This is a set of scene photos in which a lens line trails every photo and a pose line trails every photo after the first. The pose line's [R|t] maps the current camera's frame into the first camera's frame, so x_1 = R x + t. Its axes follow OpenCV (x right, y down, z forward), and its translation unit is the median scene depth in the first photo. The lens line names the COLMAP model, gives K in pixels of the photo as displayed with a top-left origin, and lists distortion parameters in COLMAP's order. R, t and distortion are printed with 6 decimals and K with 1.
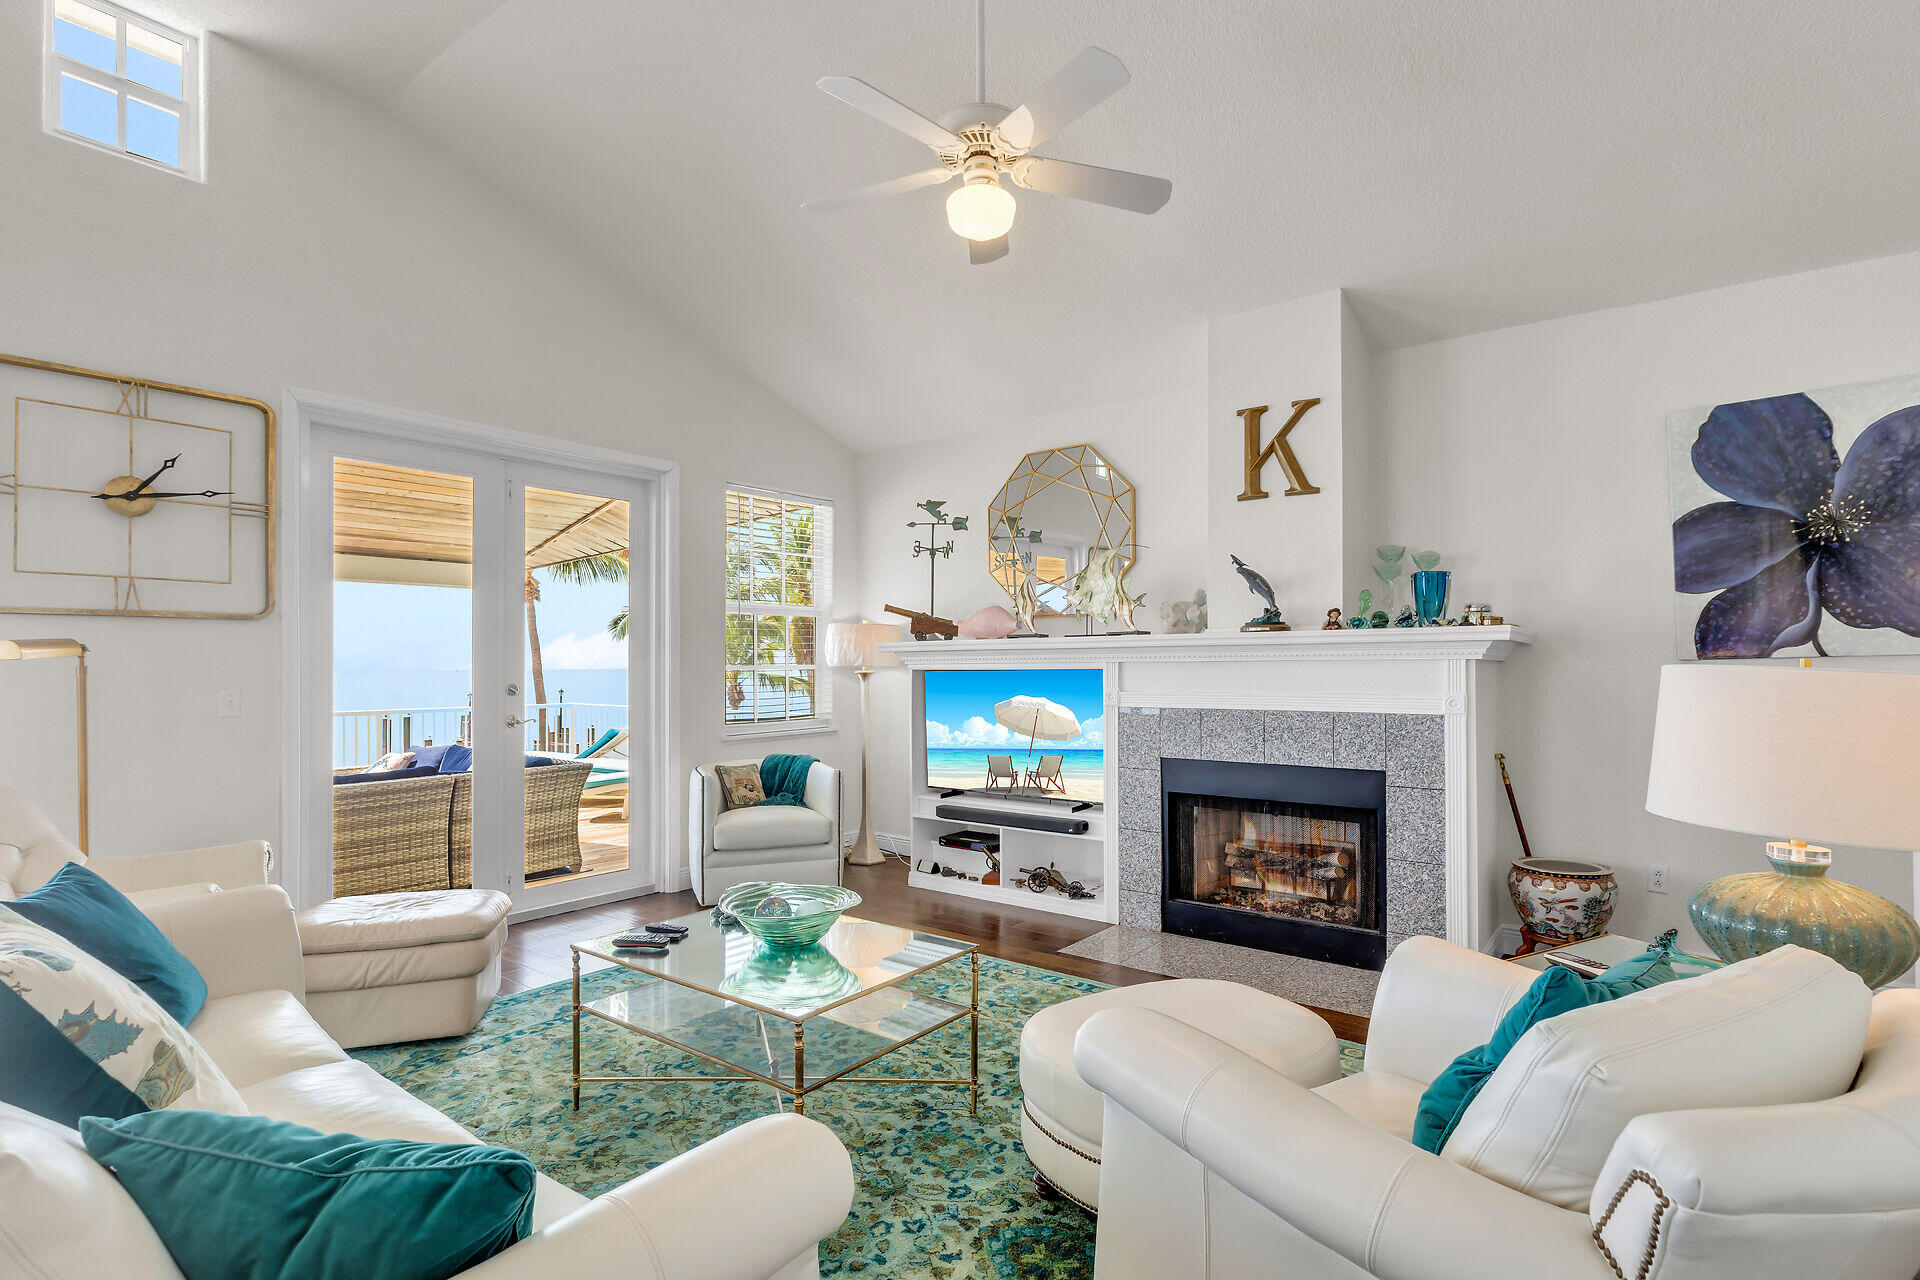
lens RADIAL K [[956.1, 0, 928.2], [0, 956.1, 658.8], [0, 0, 1]] dist [-0.001096, 0.001522]
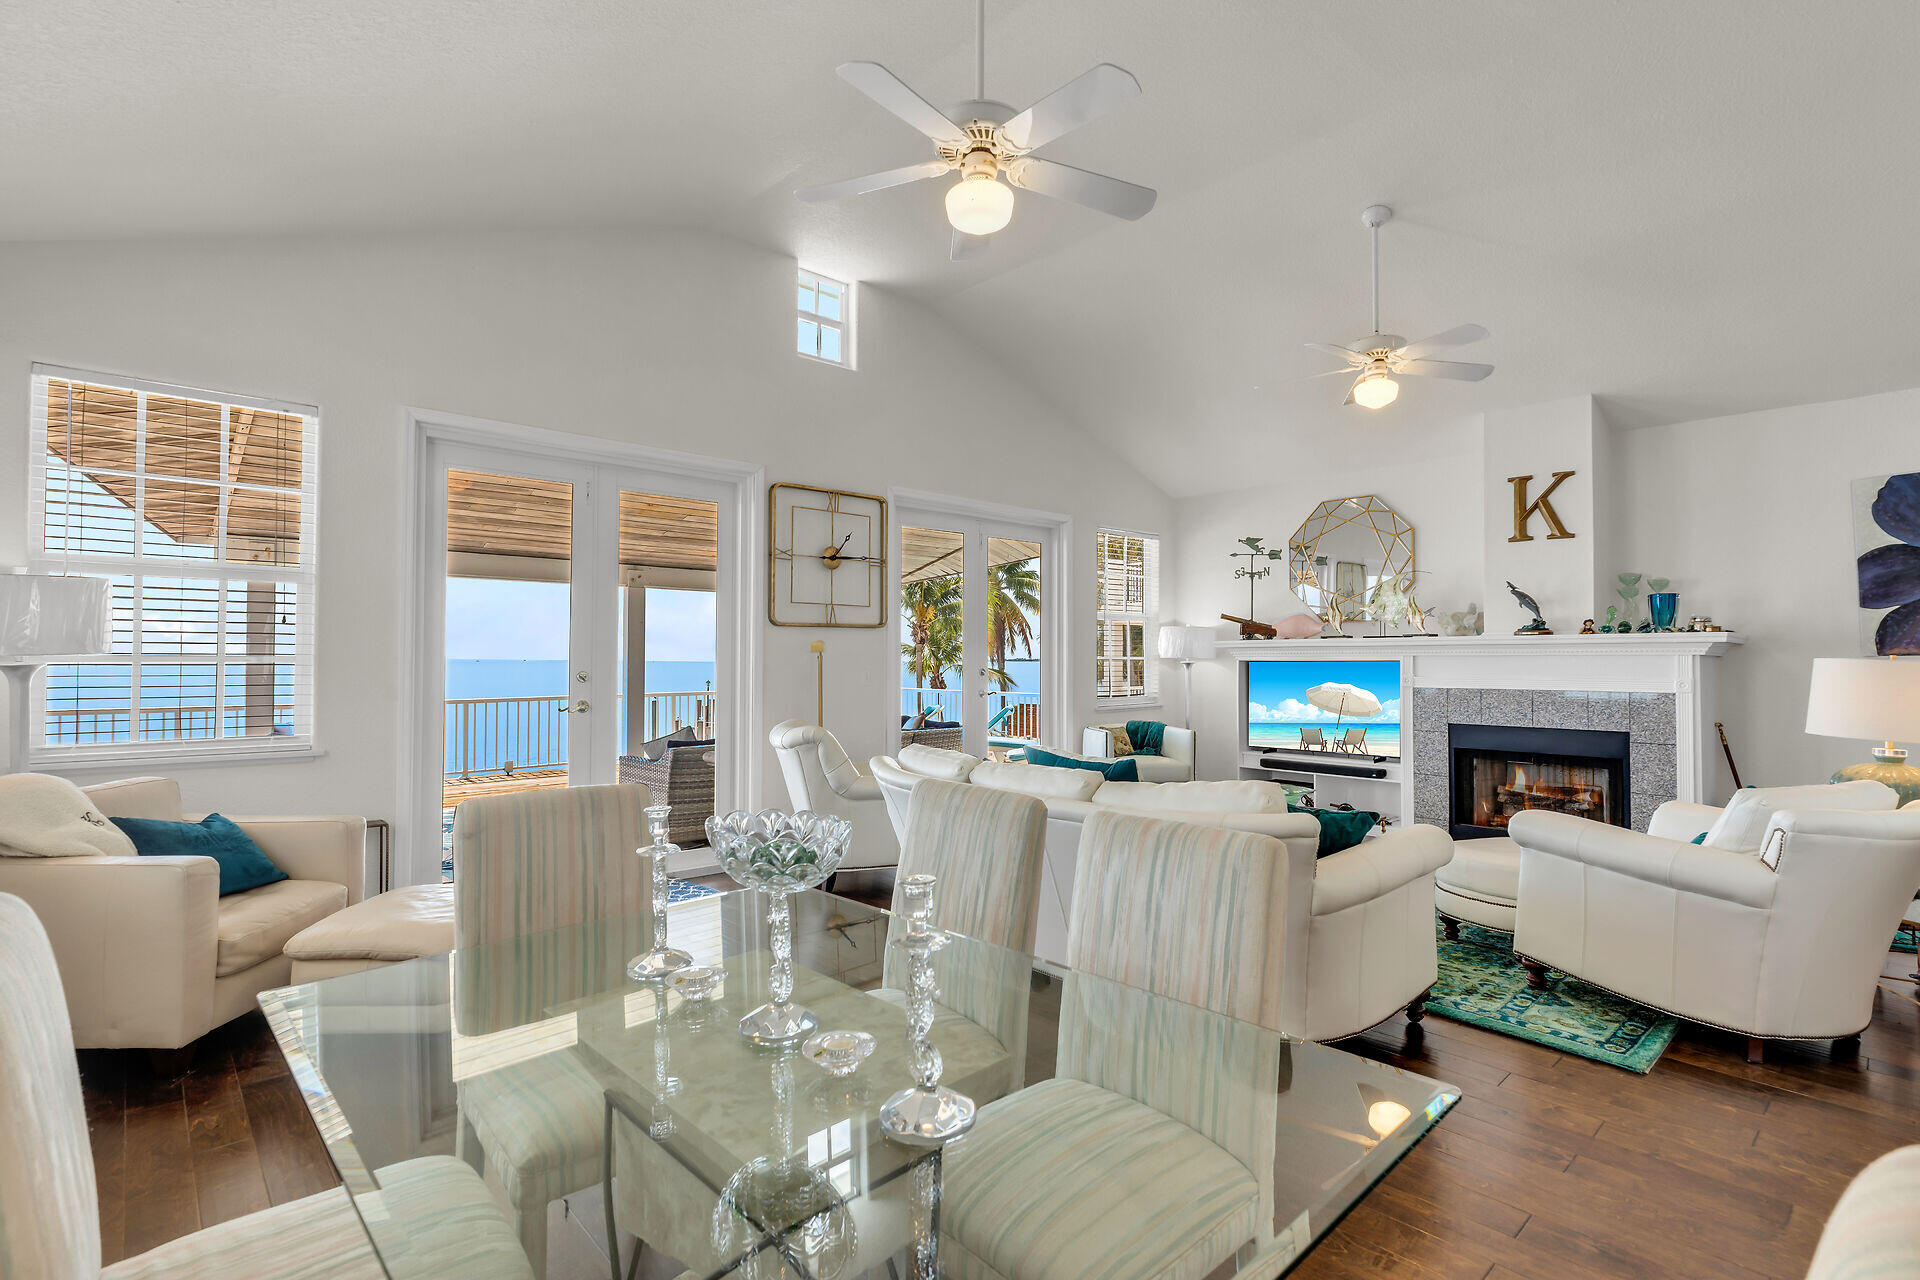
lens RADIAL K [[889.0, 0, 958.8], [0, 889.0, 643.2], [0, 0, 1]] dist [0.000253, 0.000062]
pose [[0.986231, 0.002435, -0.165358, -0.276569], [-0.004114, 0.999943, -0.009813, 0.000419], [0.165325, 0.010358, 0.986185, -0.456173]]
